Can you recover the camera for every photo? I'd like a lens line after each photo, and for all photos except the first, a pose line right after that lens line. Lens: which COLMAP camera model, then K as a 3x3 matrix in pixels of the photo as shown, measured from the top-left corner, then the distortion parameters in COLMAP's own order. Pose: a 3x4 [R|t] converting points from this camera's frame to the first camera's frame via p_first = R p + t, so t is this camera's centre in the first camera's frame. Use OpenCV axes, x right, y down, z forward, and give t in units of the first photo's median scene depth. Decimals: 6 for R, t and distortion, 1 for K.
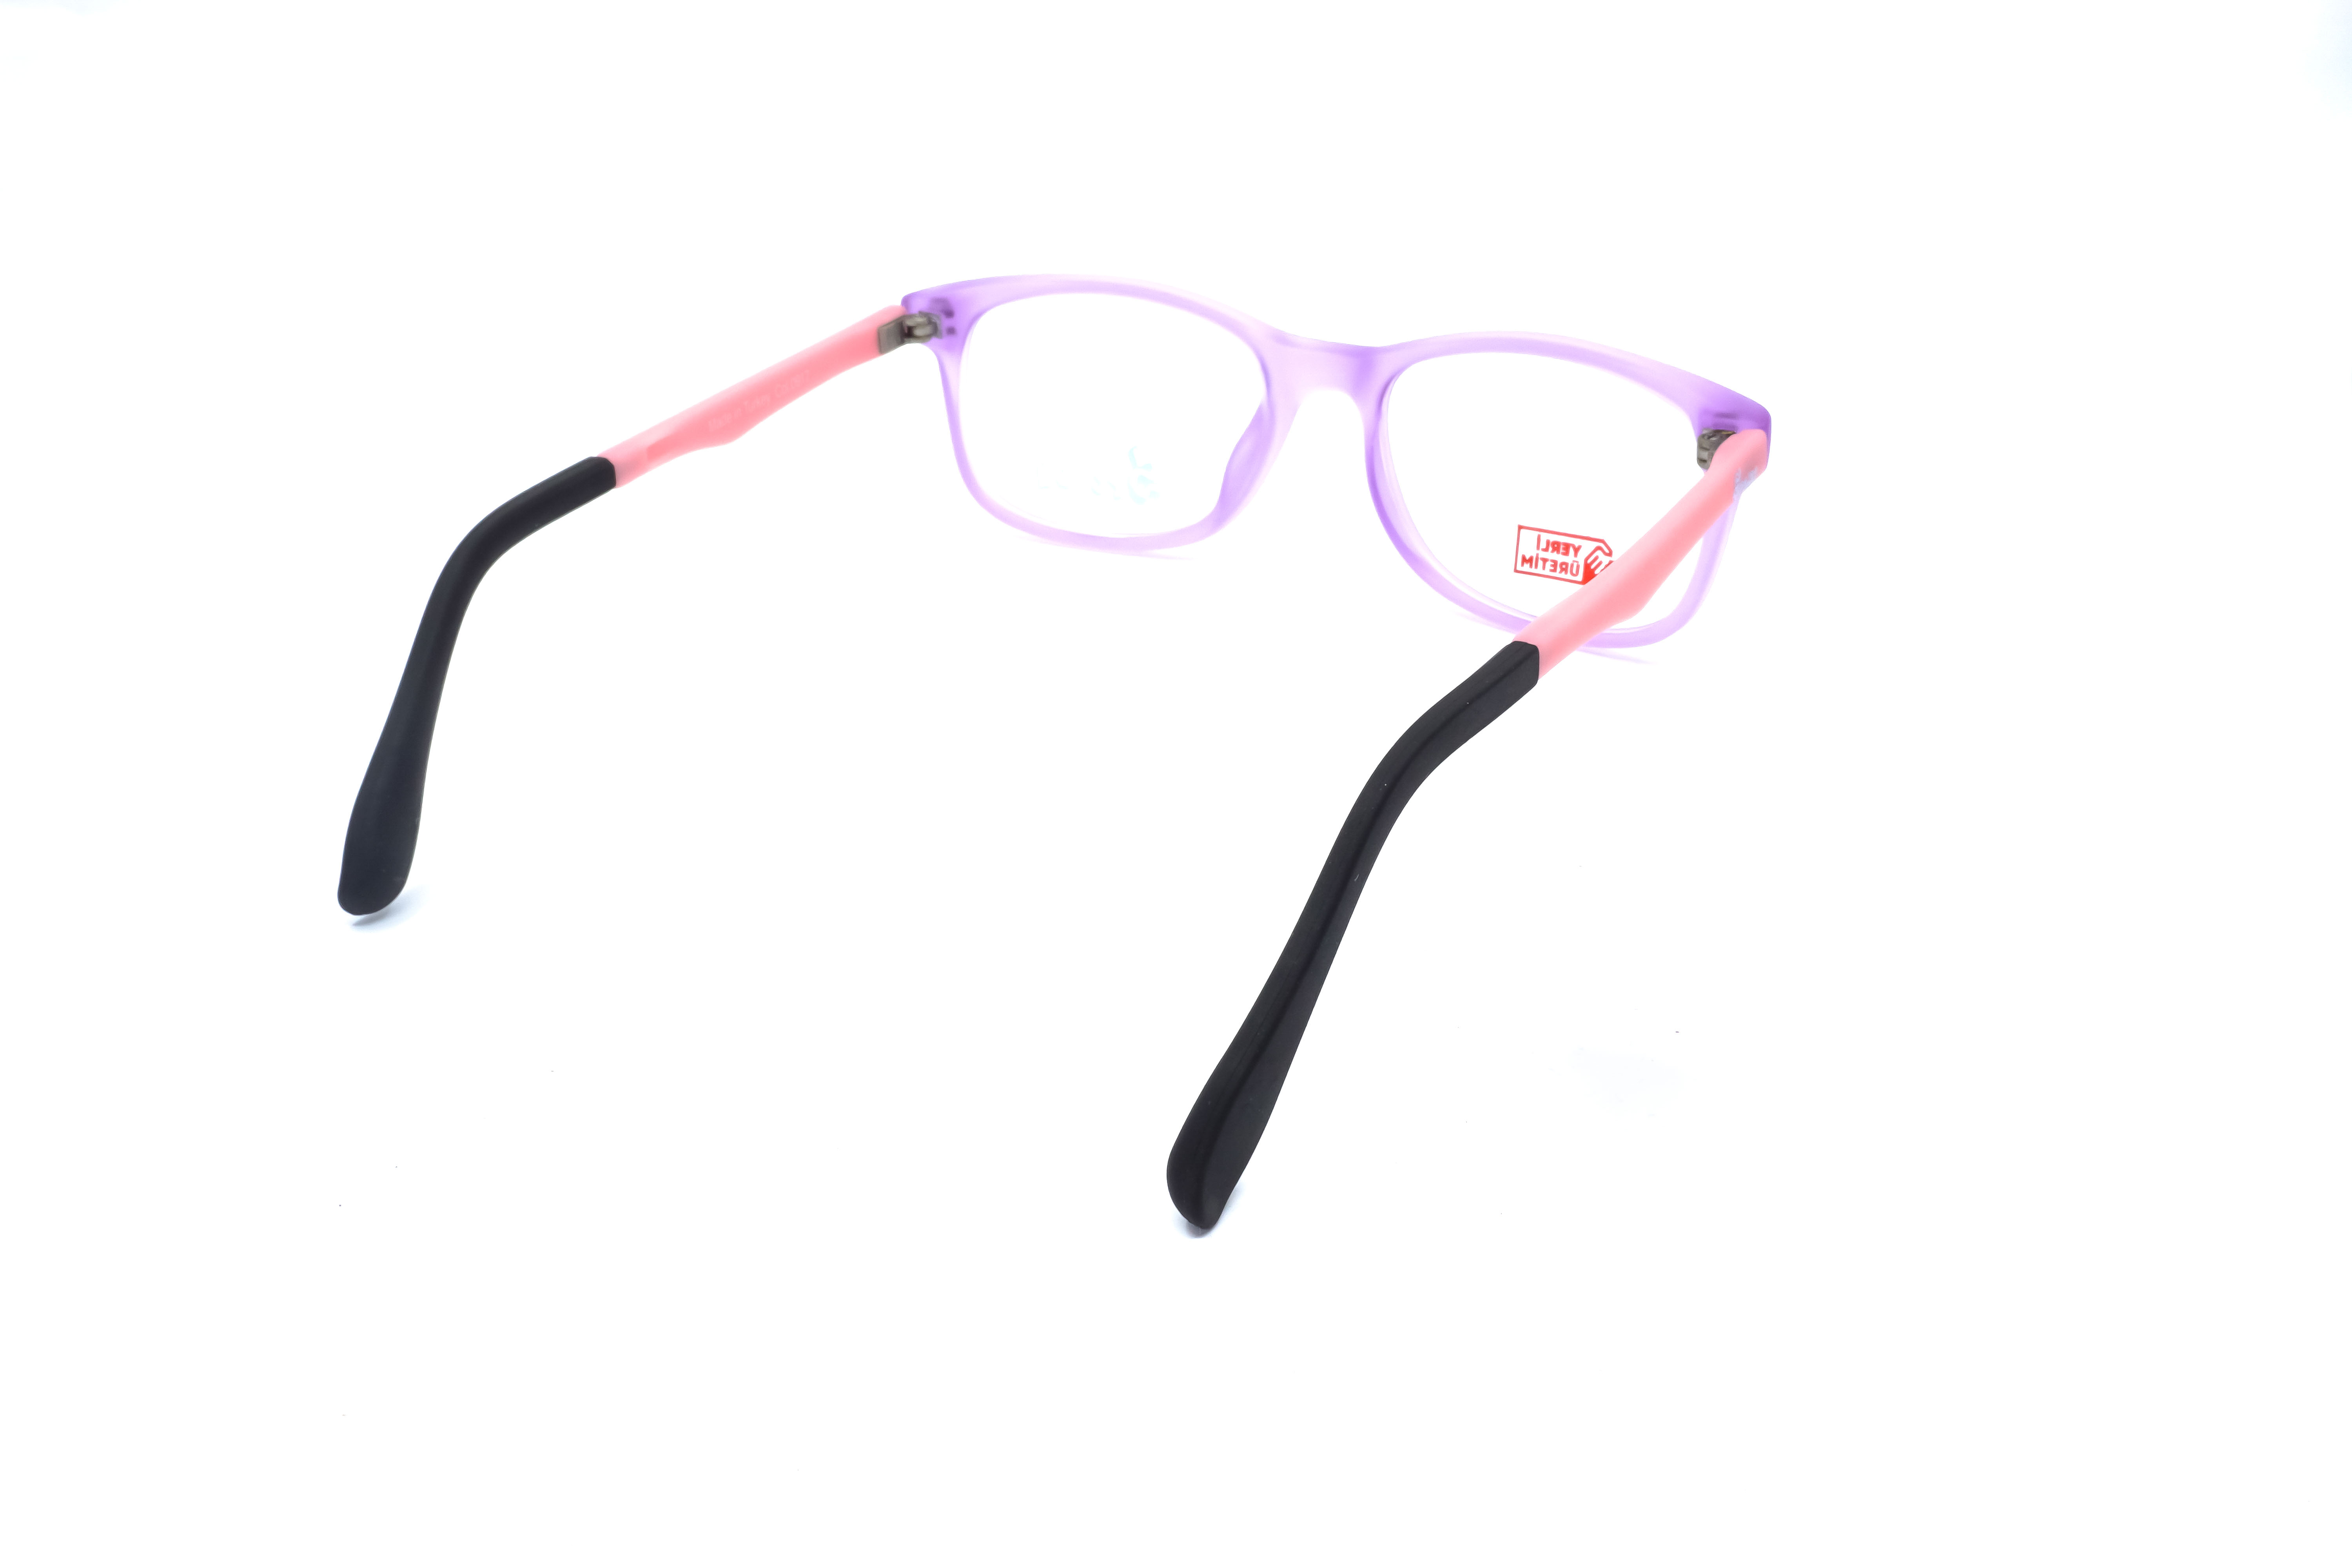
lens RADIAL K [[2437.0, 0, 1186.0], [0, 2437.0, 770.8], [0, 0, 1]] dist [-0.020260, 0.004231]
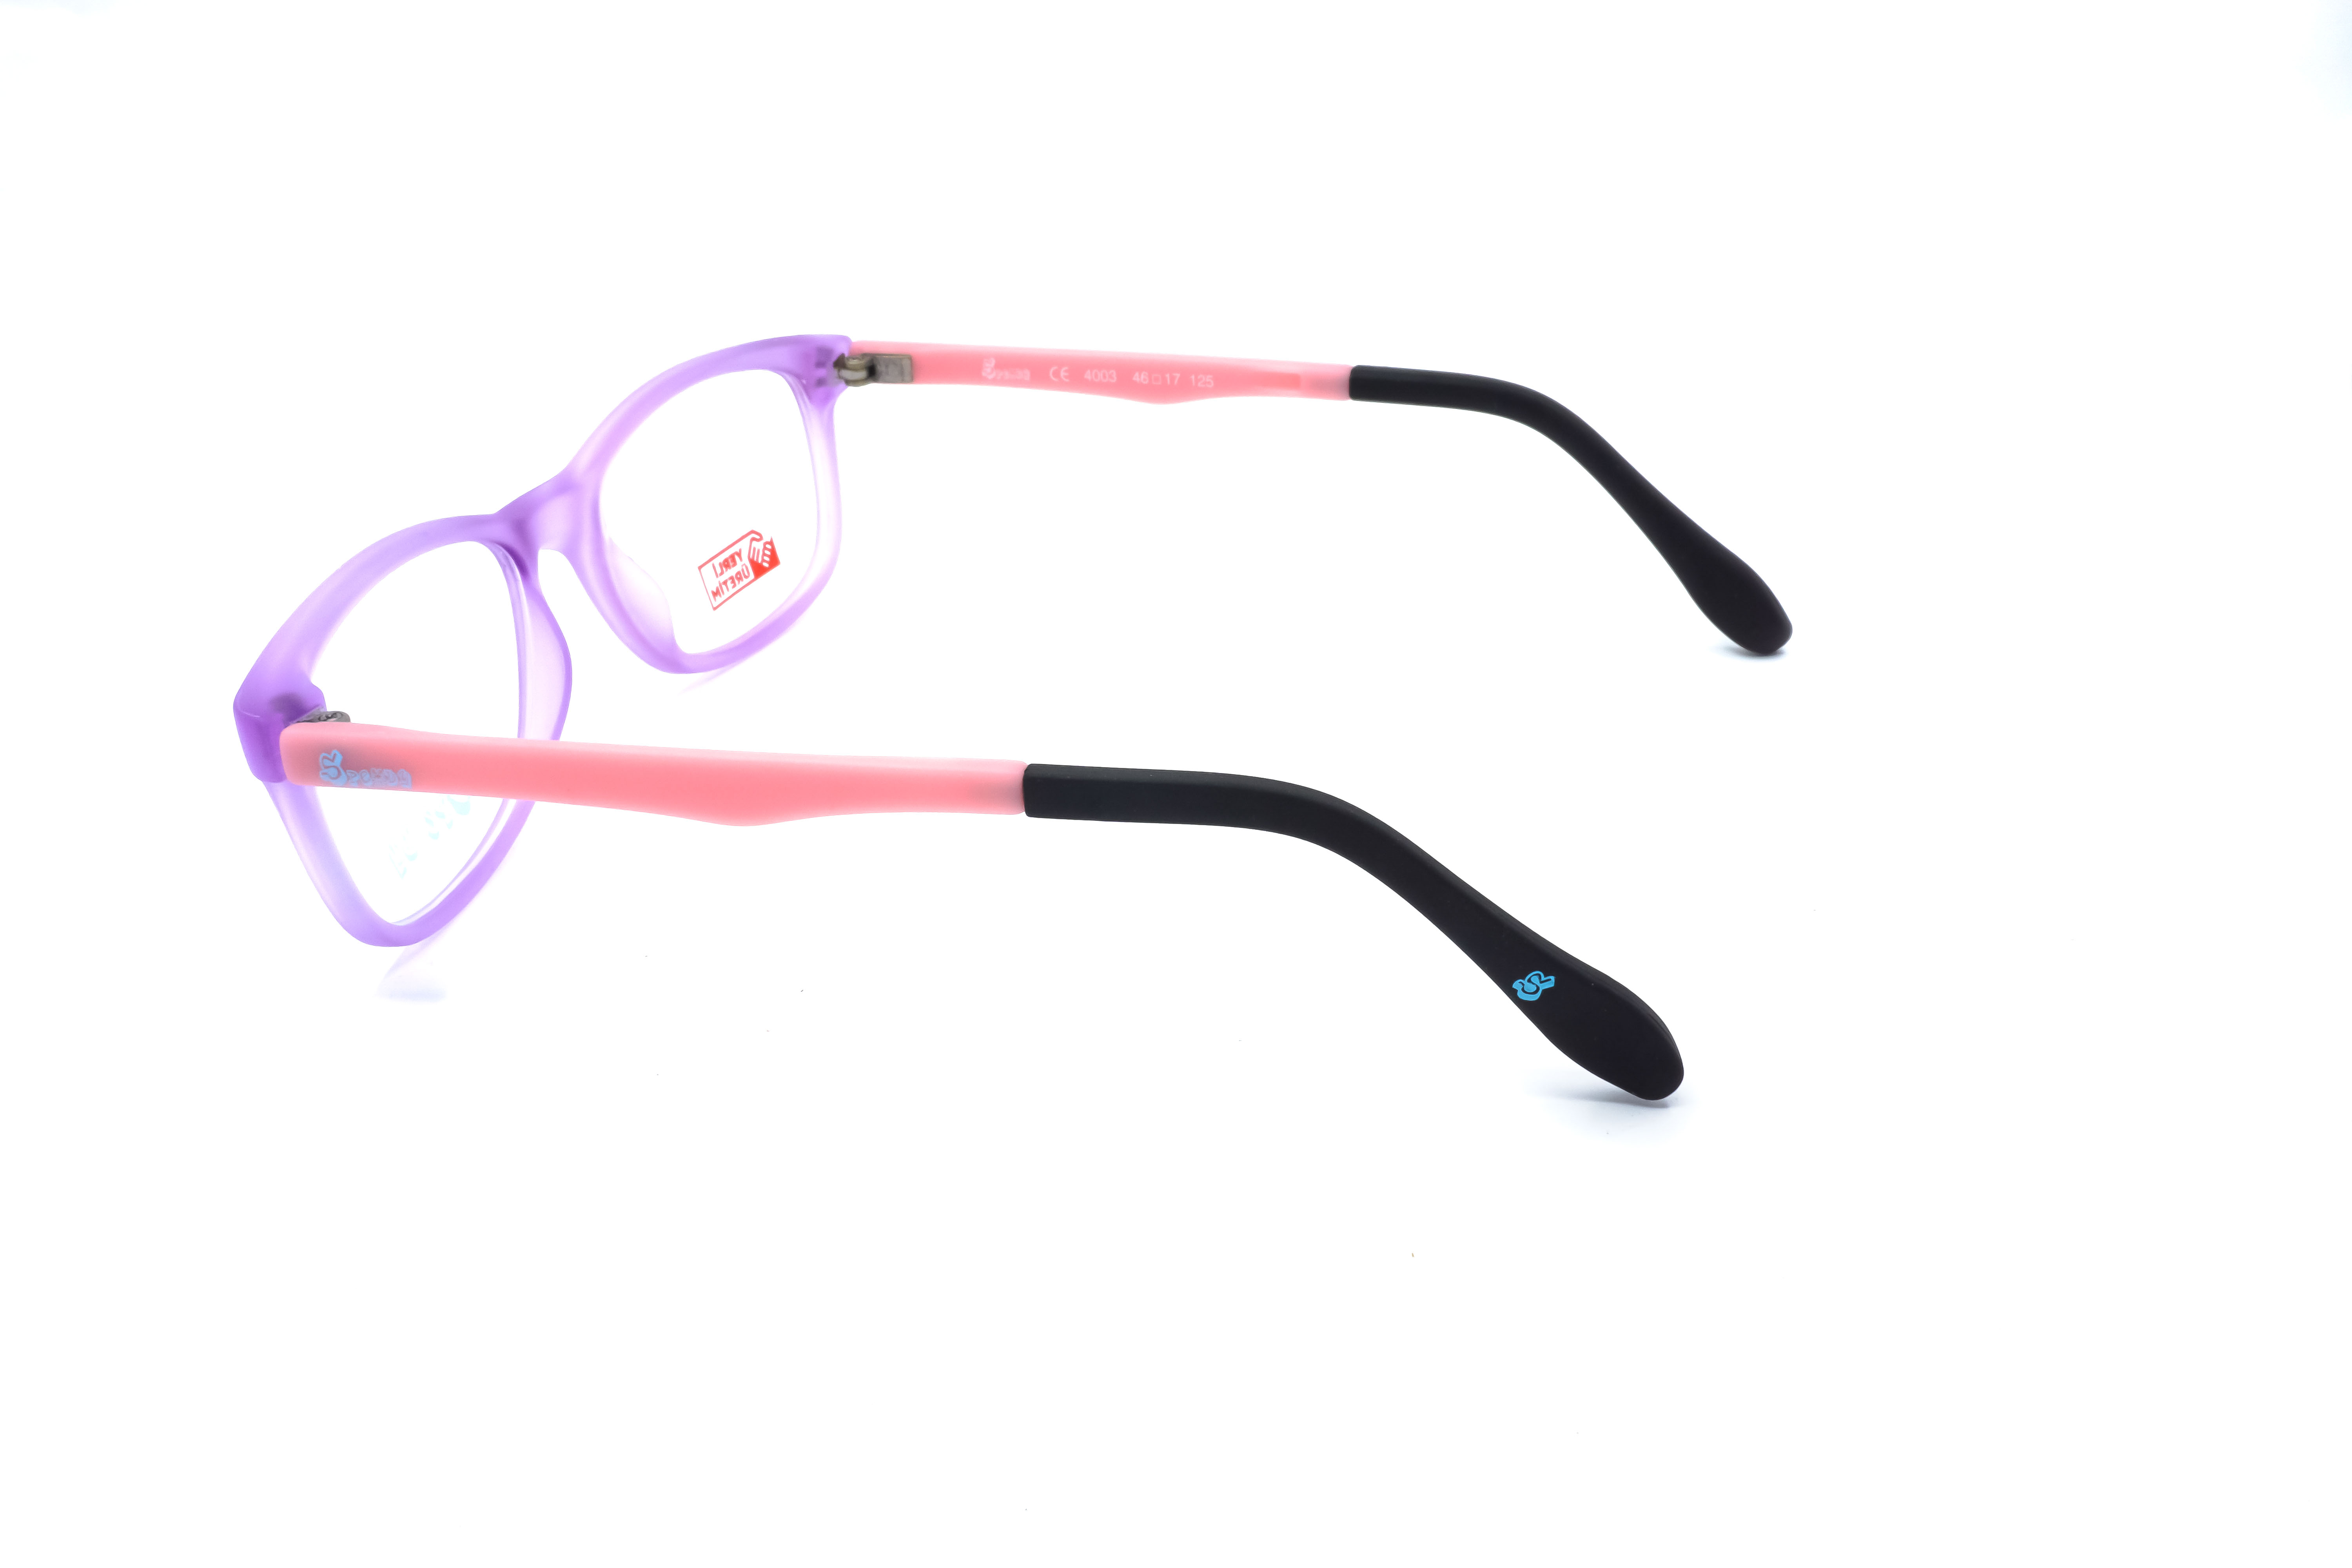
lens RADIAL K [[2451.2, 0, 1176.0], [0, 2451.2, 784.0], [0, 0, 1]] dist [0.006517, 0.006172]
pose [[-0.253752, -0.392672, 0.883979, -0.825934], [0.460619, 0.754561, 0.467406, -0.409754], [-0.850553, 0.525783, -0.010599, 0.890064]]
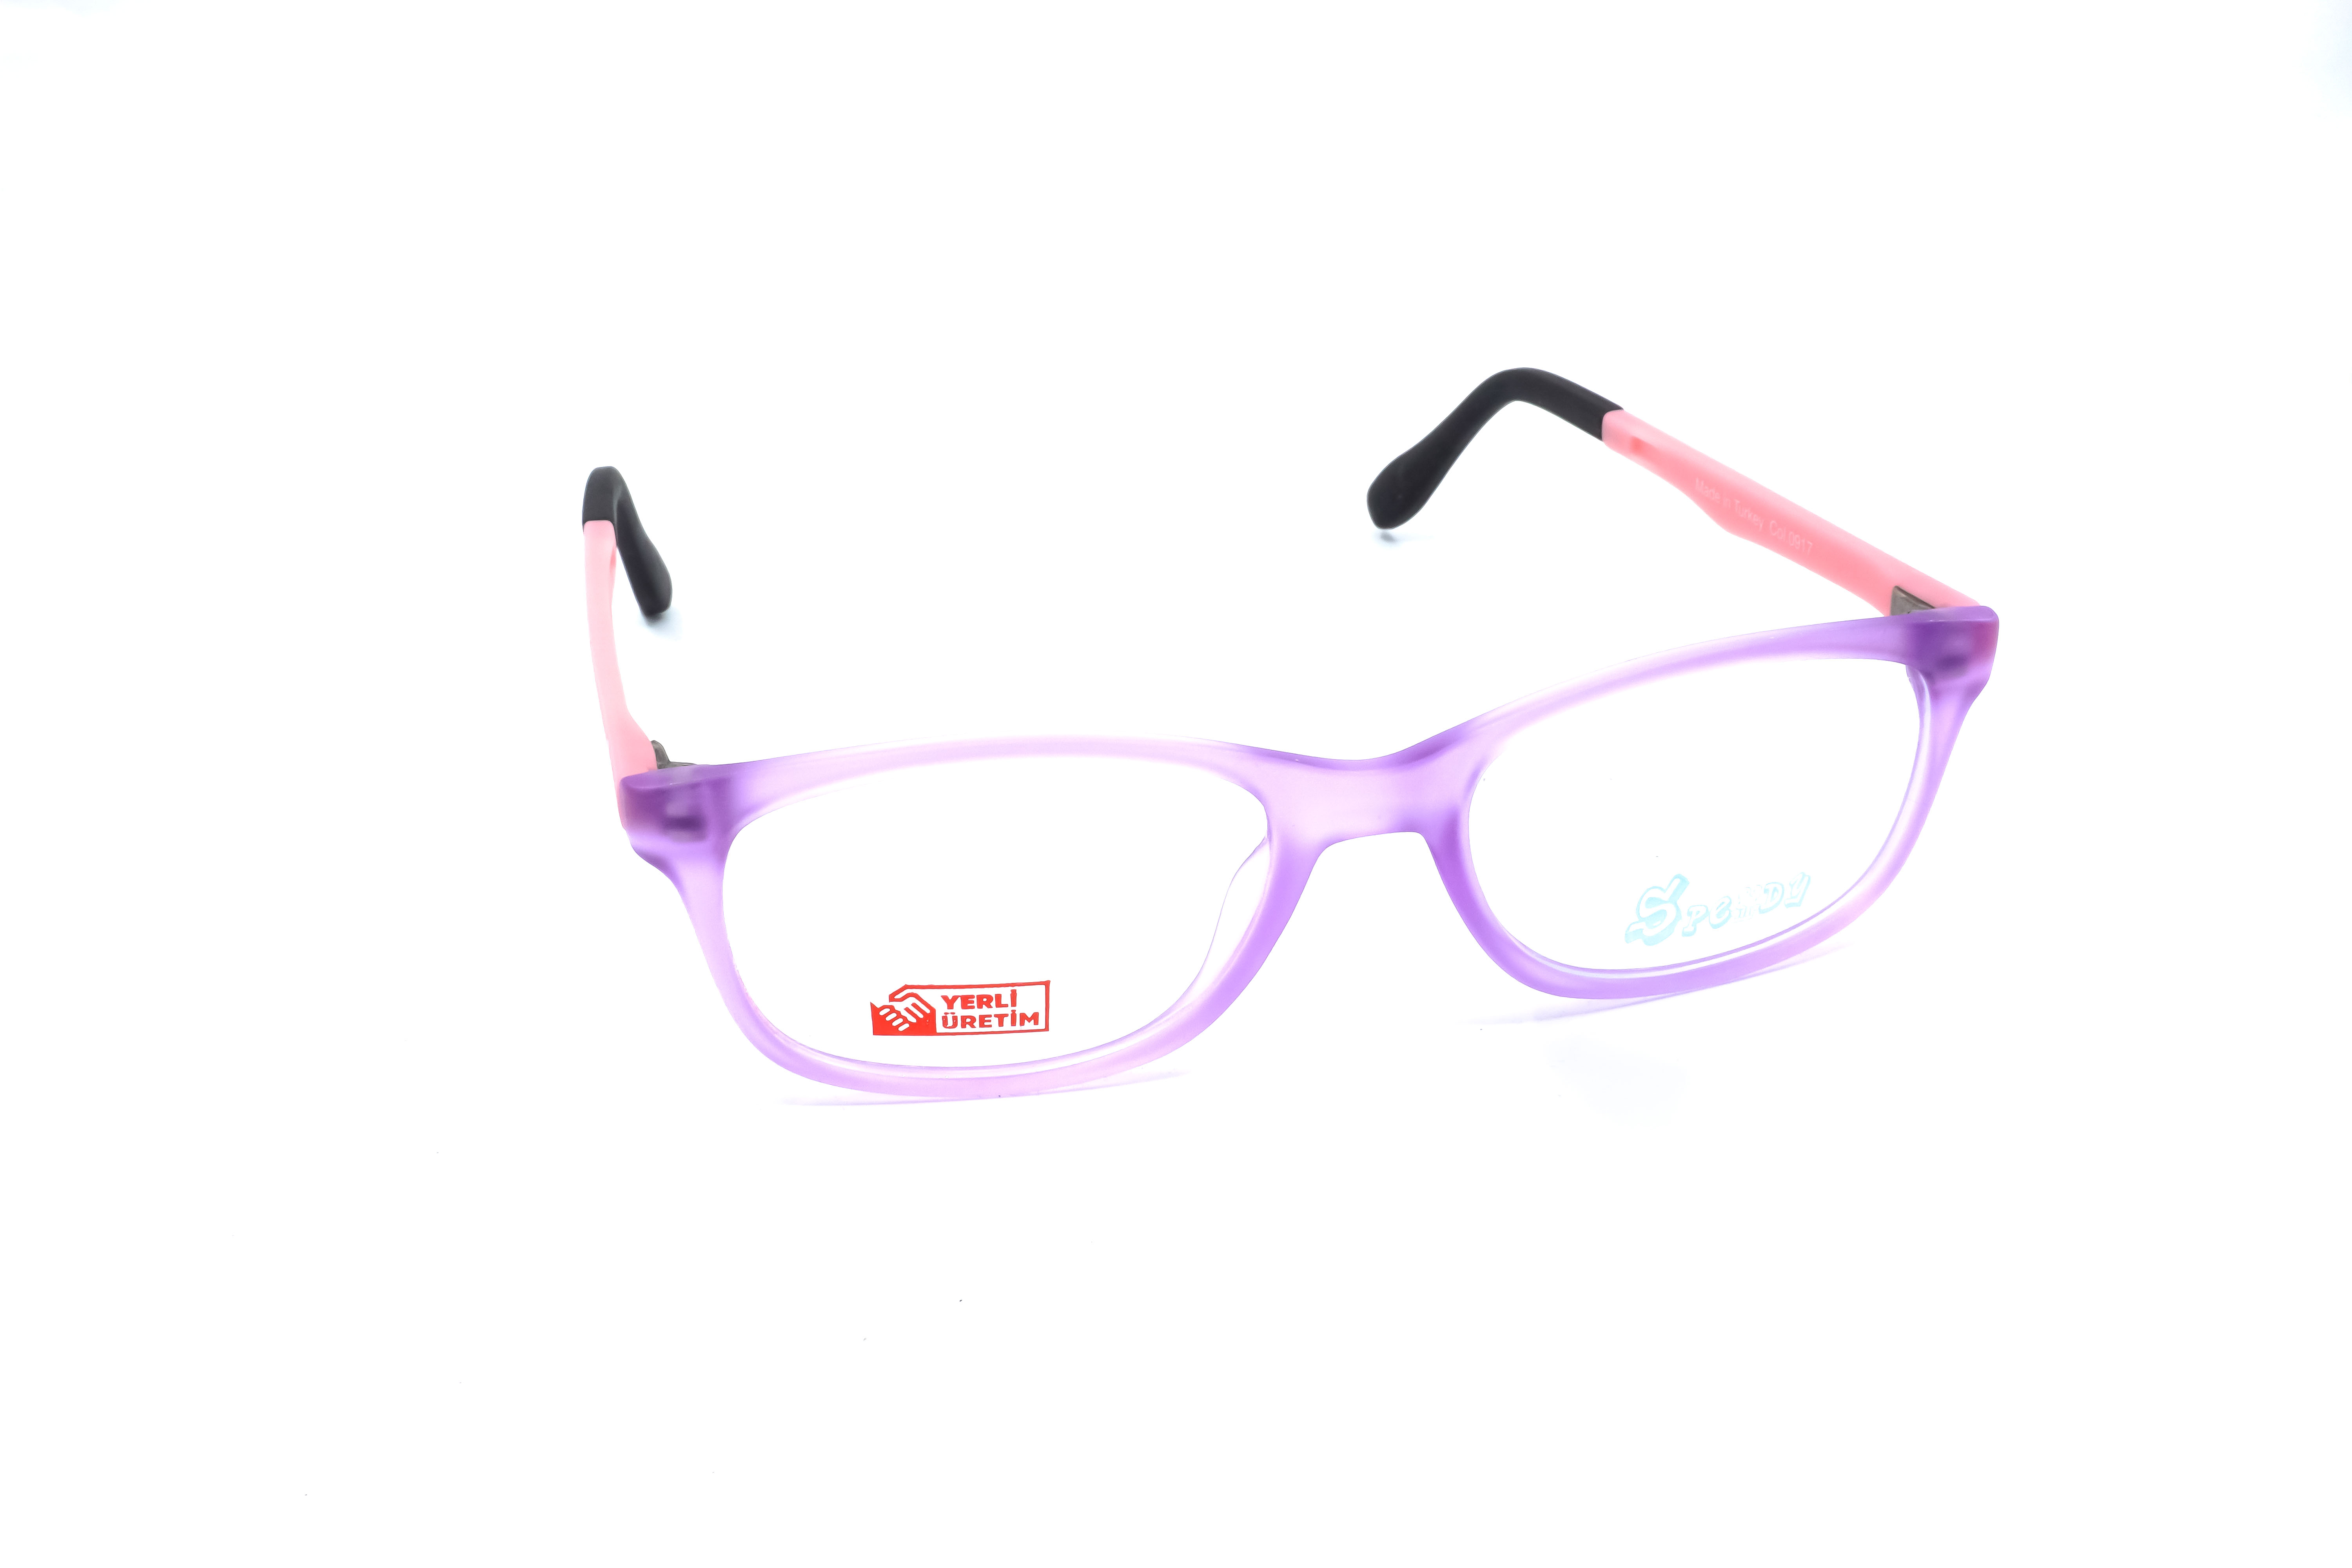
lens RADIAL K [[2437.0, 0, 1186.0], [0, 2437.0, 770.8], [0, 0, 1]] dist [-0.020260, 0.004231]
pose [[-0.720128, 0.346692, -0.601016, 0.498597], [-0.255534, 0.672810, 0.694283, -0.624268], [0.645072, 0.653553, -0.395918, 1.261459]]
